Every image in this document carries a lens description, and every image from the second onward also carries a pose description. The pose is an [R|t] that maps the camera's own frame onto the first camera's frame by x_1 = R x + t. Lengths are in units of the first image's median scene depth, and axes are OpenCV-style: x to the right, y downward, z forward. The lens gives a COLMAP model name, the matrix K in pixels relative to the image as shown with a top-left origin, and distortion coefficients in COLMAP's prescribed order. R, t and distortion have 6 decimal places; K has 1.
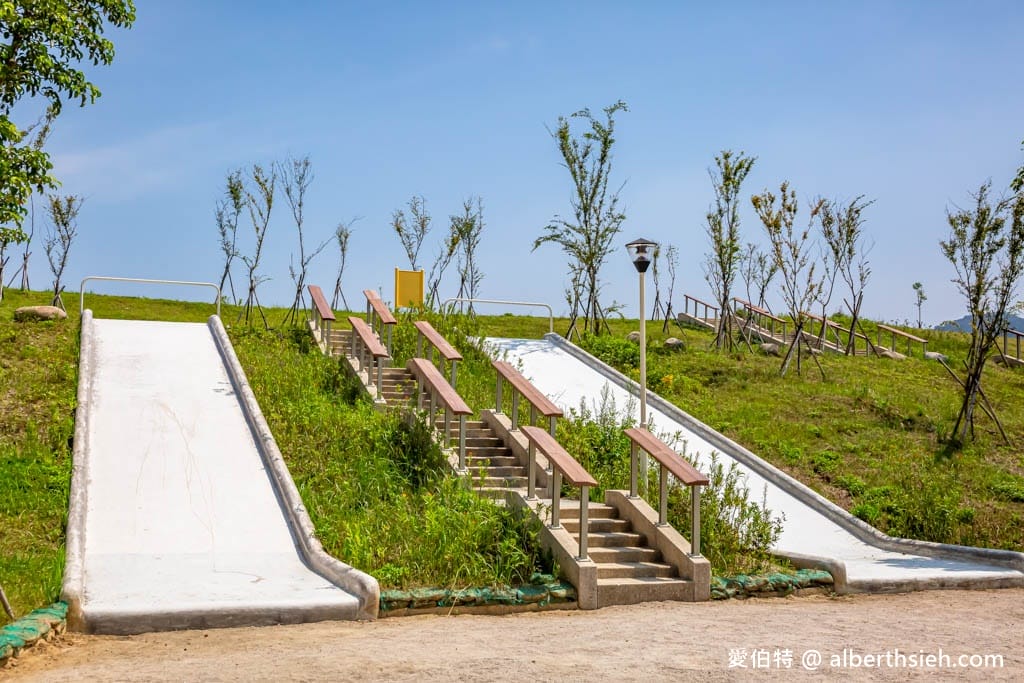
lens RADIAL K [[1183.8, 0, 513.3], [0, 1183.8, 343.2], [0, 0, 1]] dist [0.020961, 0.000000]
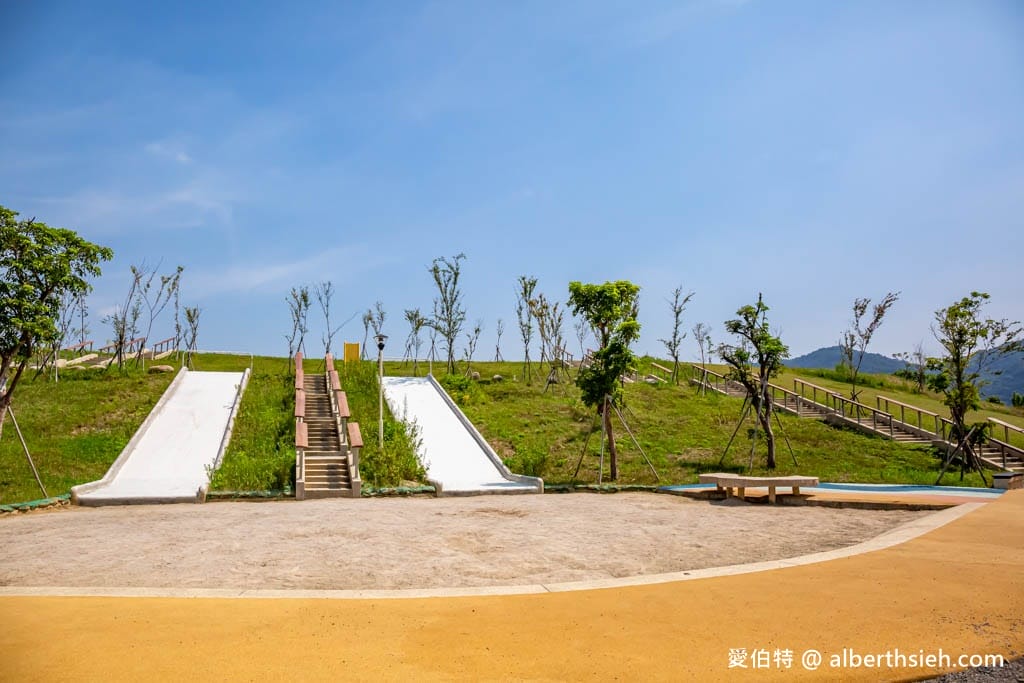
lens RADIAL K [[721.2, 0, 494.8], [0, 721.2, 357.0], [0, 0, 1]] dist [-0.043431, 0.002006]
pose [[0.996876, -0.018362, -0.076821, 0.414493], [0.016786, 0.999636, -0.021111, -0.016109], [0.077181, 0.019755, 0.996821, -0.285697]]
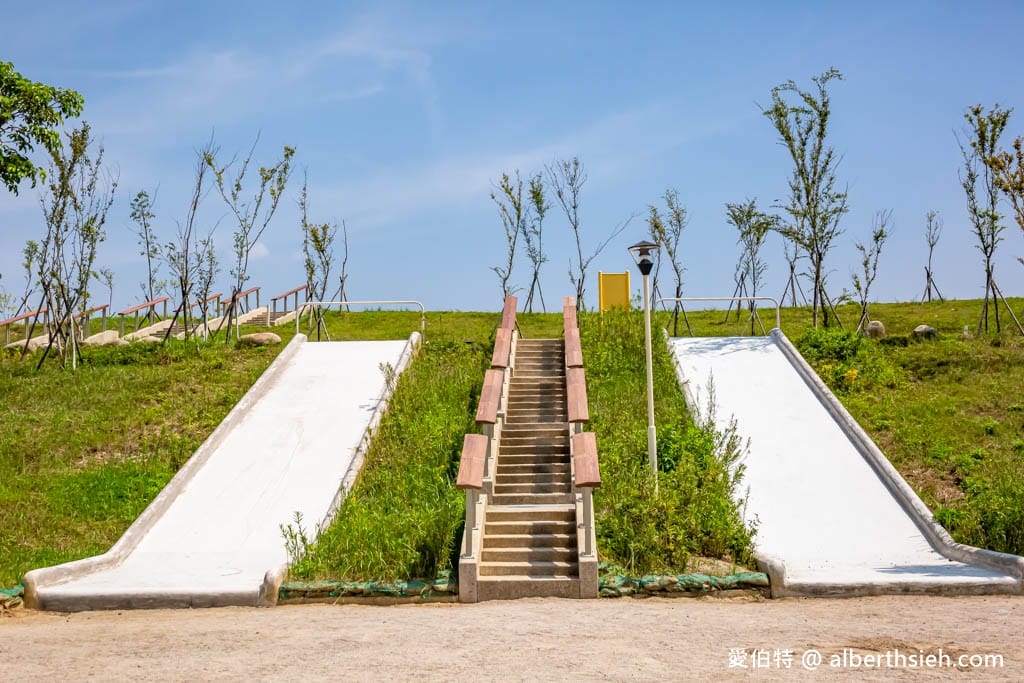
lens RADIAL K [[1336.1, 0, 507.7], [0, 1336.1, 359.7], [0, 0, 1]] dist [0.026399, 0.000000]
pose [[0.925077, -0.049198, -0.376580, 0.420236], [0.054985, 0.998476, 0.004626, -0.000440], [0.375778, -0.024985, 0.926373, -0.082909]]
